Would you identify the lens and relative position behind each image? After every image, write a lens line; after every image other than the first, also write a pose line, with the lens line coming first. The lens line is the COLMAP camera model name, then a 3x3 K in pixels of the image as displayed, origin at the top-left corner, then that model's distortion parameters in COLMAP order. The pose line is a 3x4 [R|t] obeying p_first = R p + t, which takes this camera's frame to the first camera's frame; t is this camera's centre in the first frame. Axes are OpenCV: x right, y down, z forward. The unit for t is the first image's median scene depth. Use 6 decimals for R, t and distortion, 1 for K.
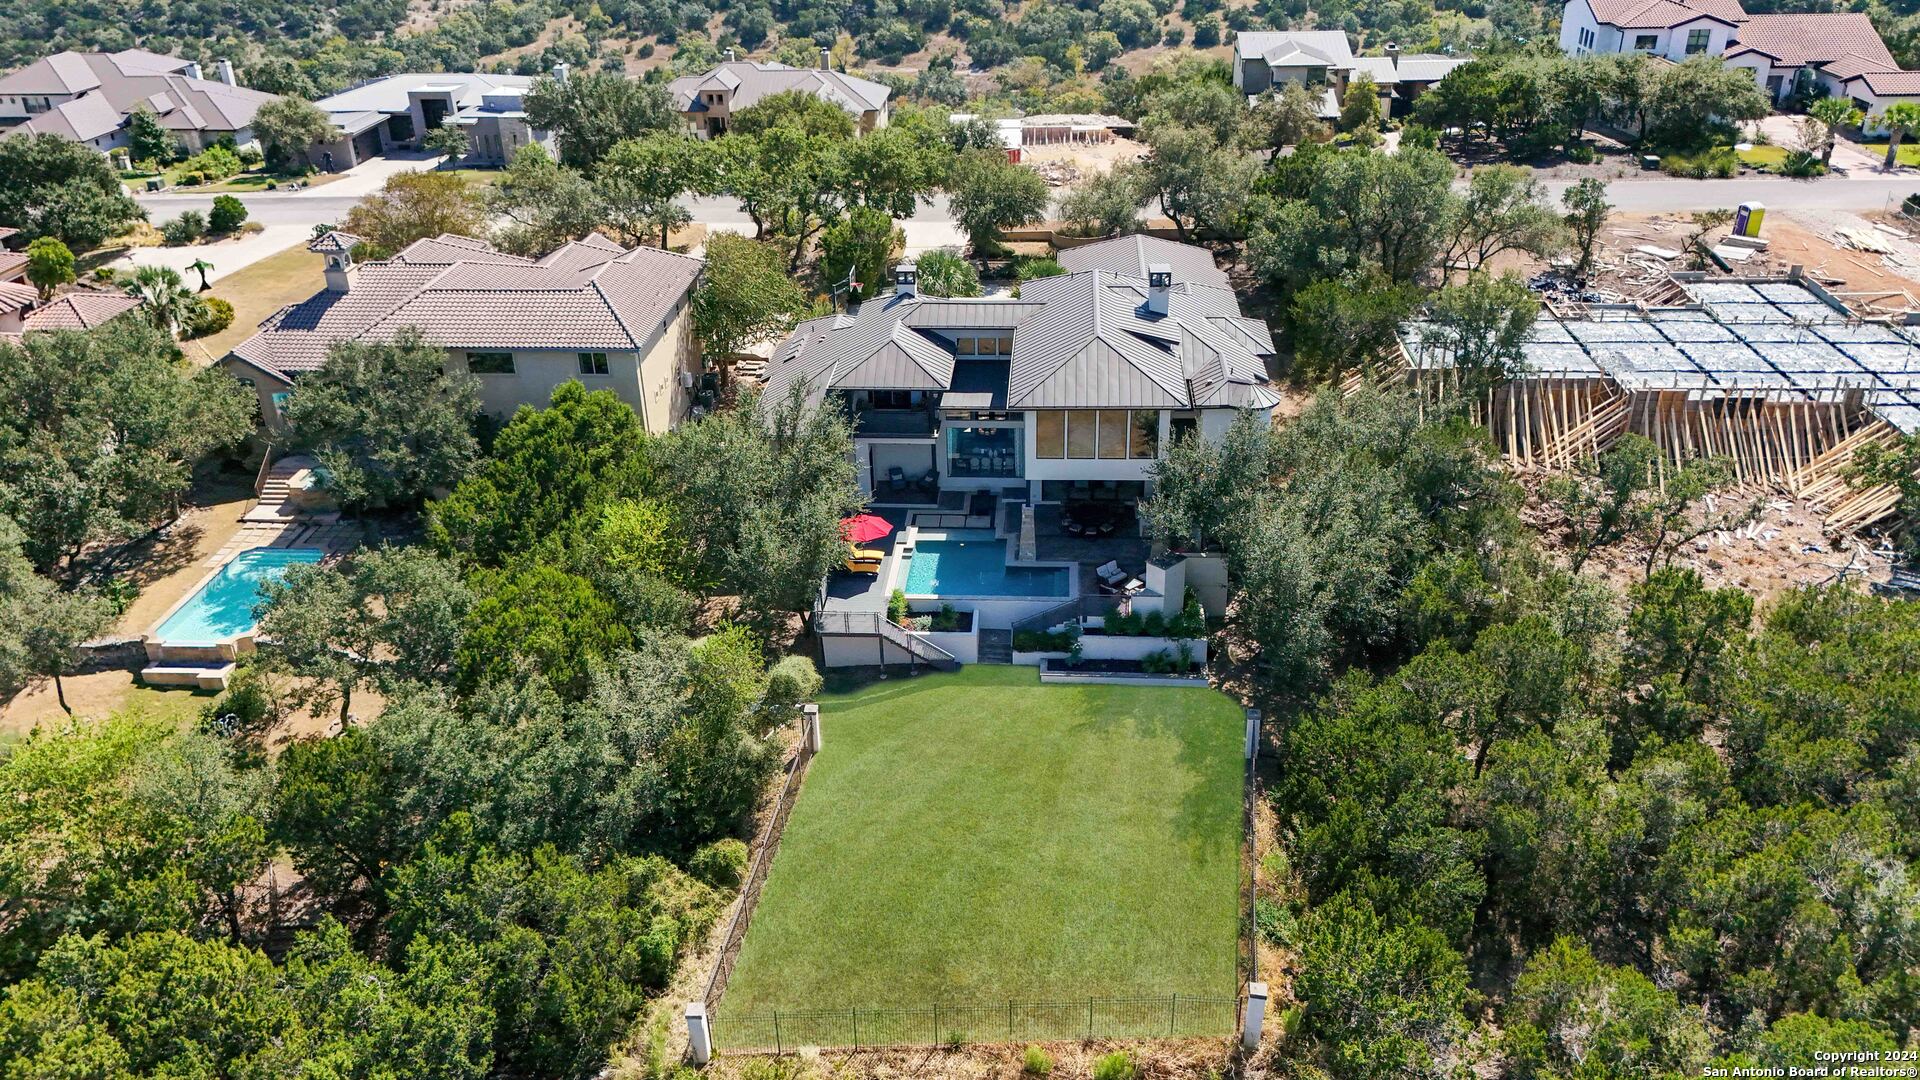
lens RADIAL K [[1472.9, 0, 960.0], [0, 1472.9, 540.0], [0, 0, 1]] dist [0.006668, 0.007354]
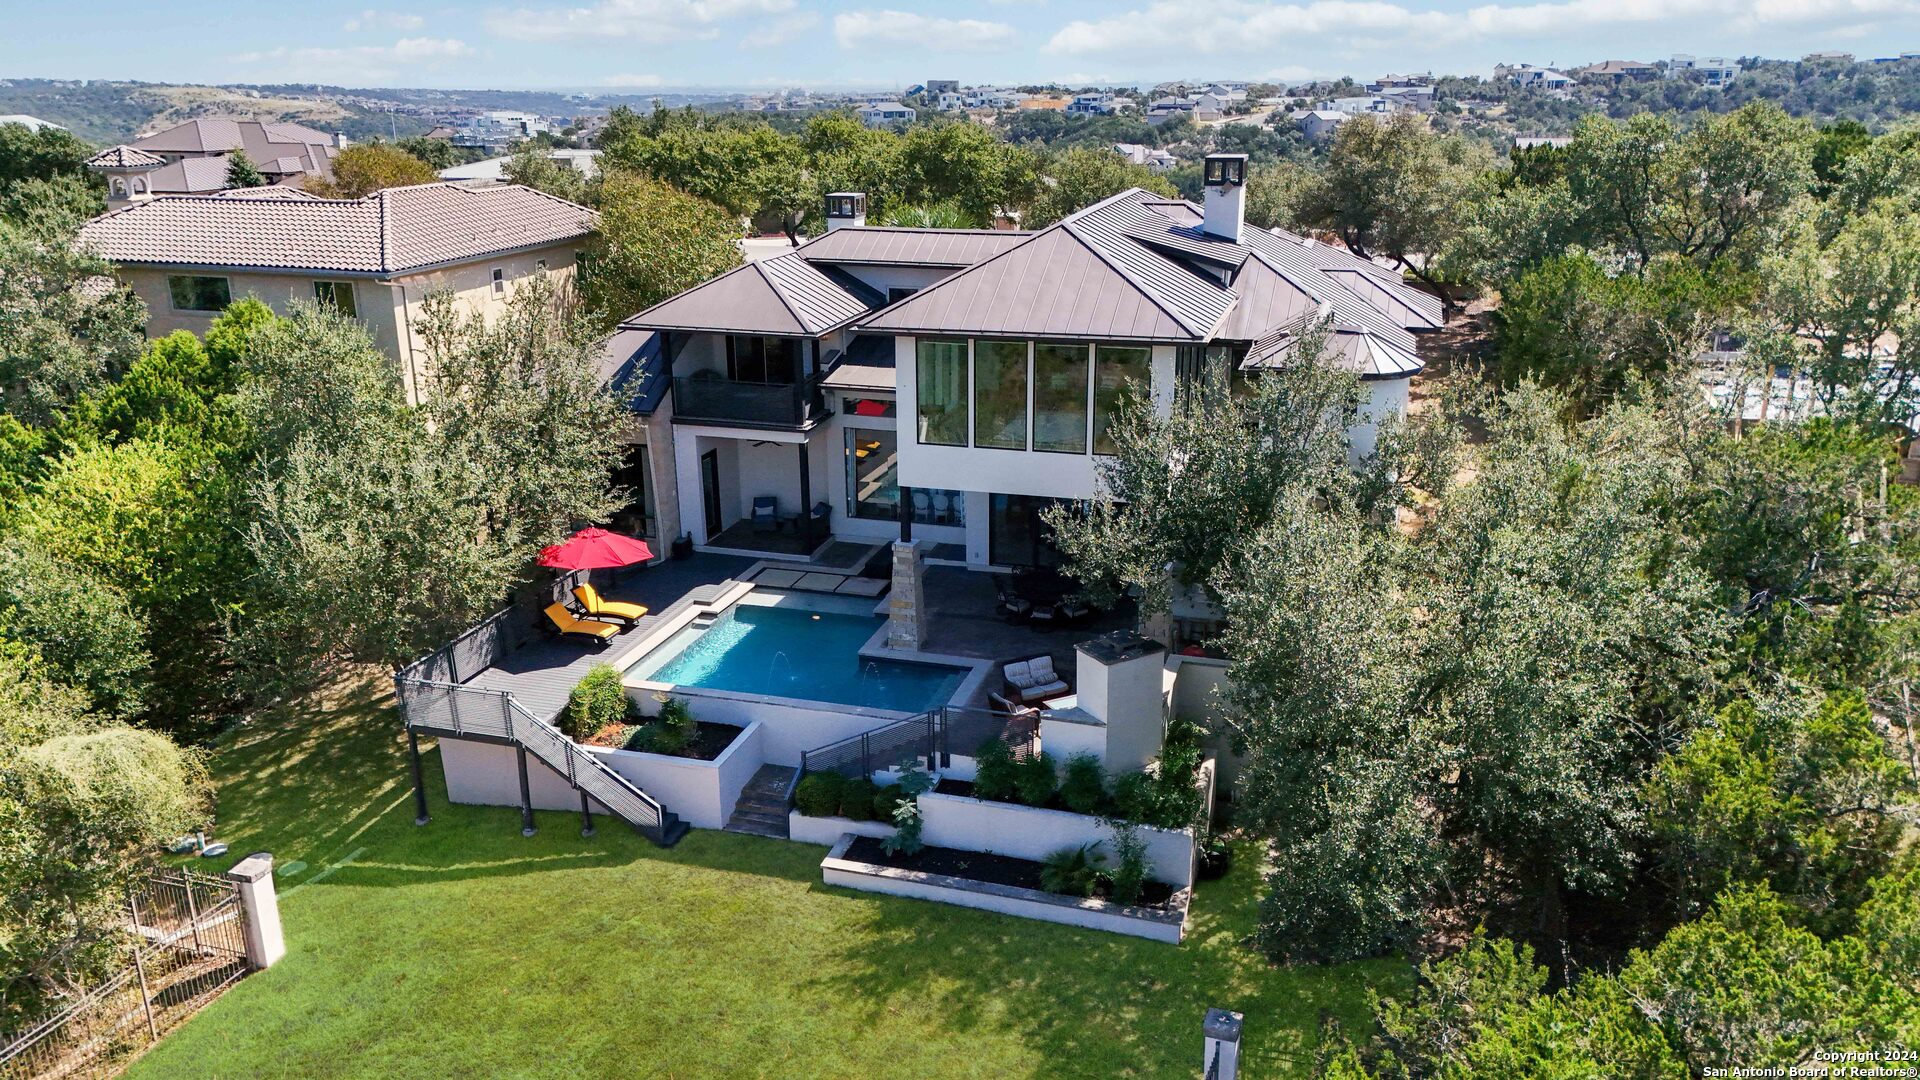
lens RADIAL K [[1472.9, 0, 960.0], [0, 1472.9, 540.0], [0, 0, 1]] dist [0.006668, 0.007354]
pose [[0.975393, 0.080418, -0.205282, 0.179901], [-0.110284, 0.984209, -0.138455, 0.048597], [0.190907, 0.157688, 0.968860, 0.529601]]
